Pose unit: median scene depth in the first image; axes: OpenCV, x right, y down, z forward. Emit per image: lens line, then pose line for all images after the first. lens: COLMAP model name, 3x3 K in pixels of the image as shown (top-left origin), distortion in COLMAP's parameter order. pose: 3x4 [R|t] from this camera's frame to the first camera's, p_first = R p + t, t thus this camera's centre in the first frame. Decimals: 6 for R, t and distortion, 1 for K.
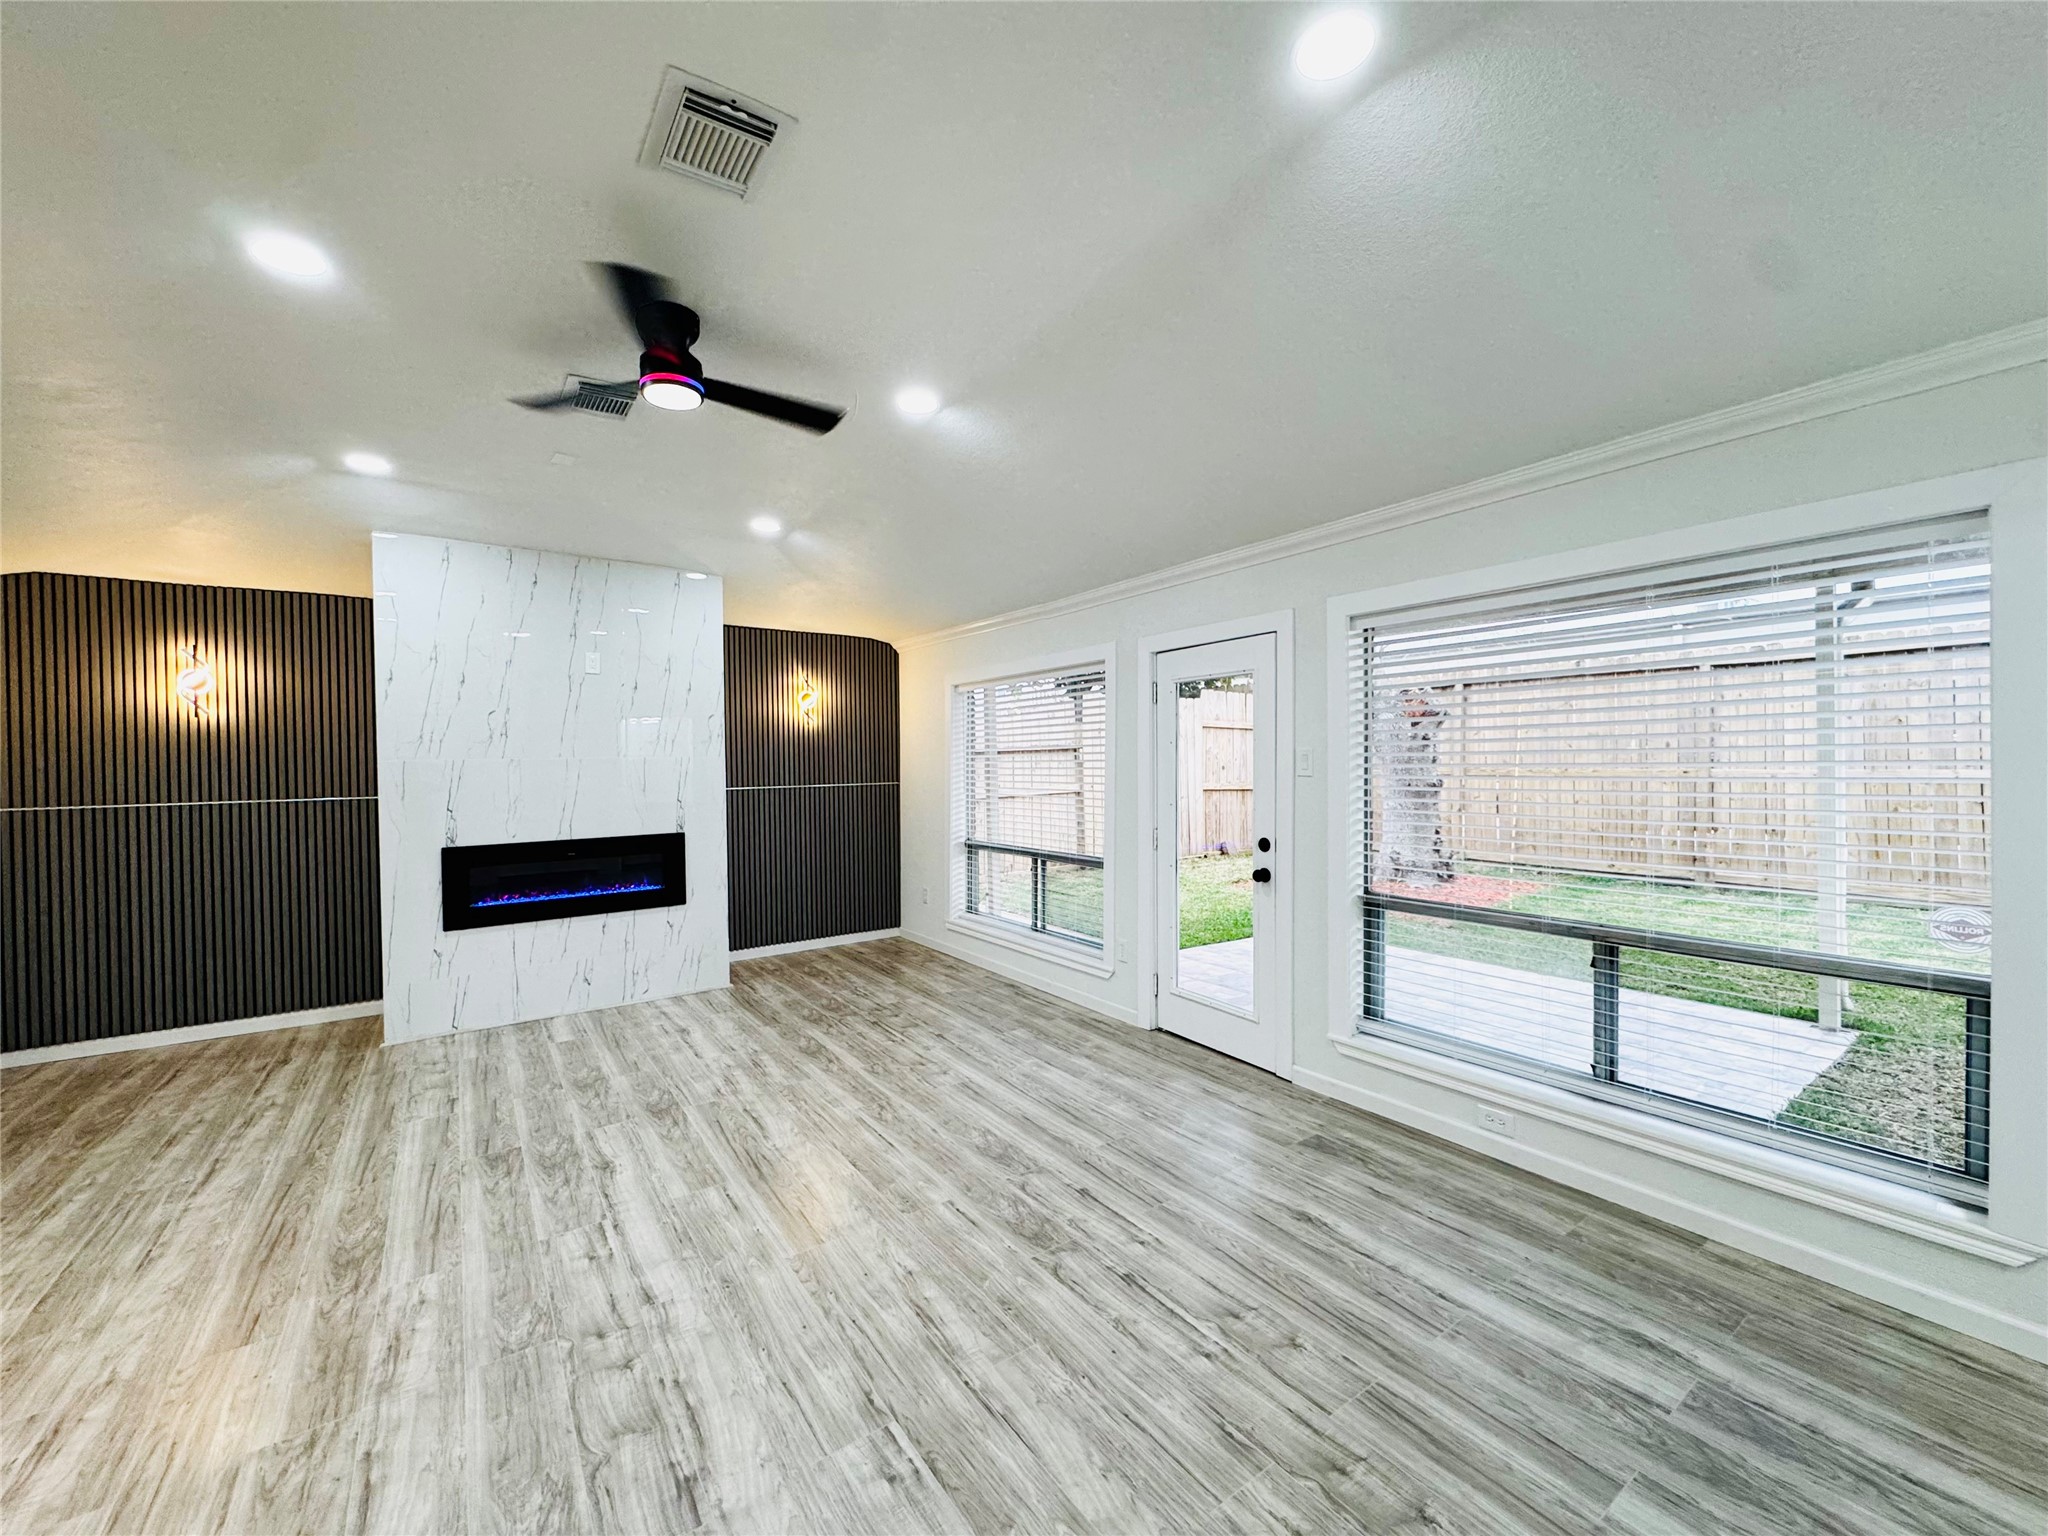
lens RADIAL K [[817.1, 0, 1030.7], [0, 817.1, 764.5], [0, 0, 1]] dist [-0.003205, -0.000215]
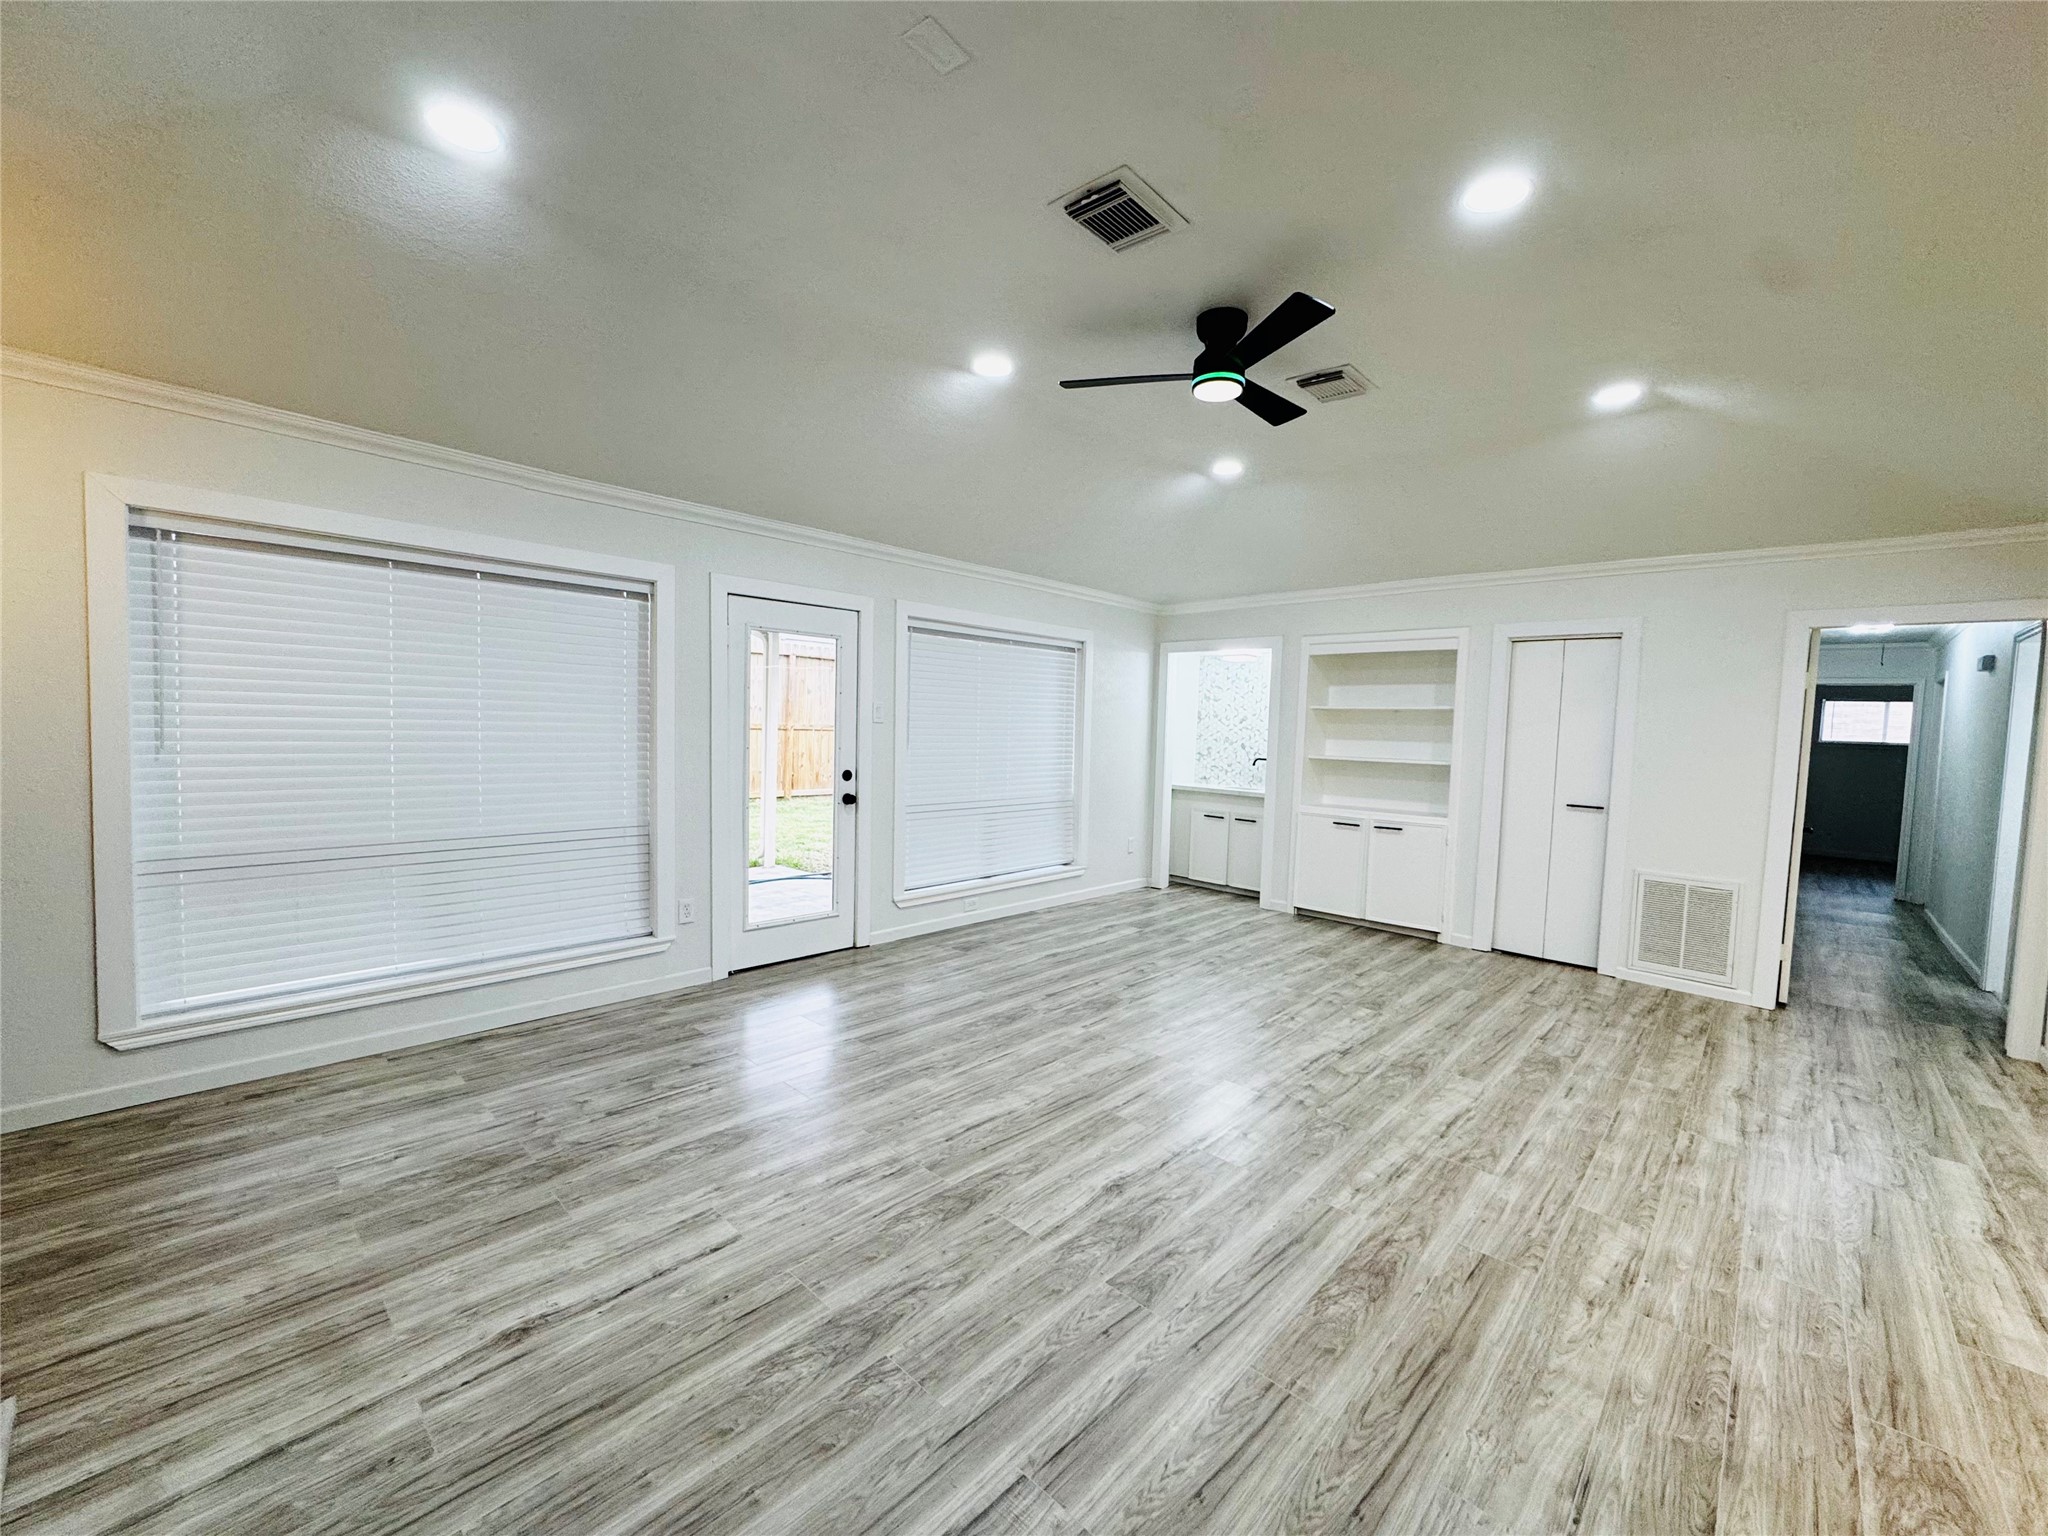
lens RADIAL K [[817.1, 0, 1014.9], [0, 817.1, 774.2], [0, 0, 1]] dist [-0.003205, -0.000215]
pose [[-0.194304, -0.055451, 0.979373, -1.232764], [-0.024732, 0.998361, 0.051619, 0.029652], [-0.980630, -0.014192, -0.195357, 1.209009]]
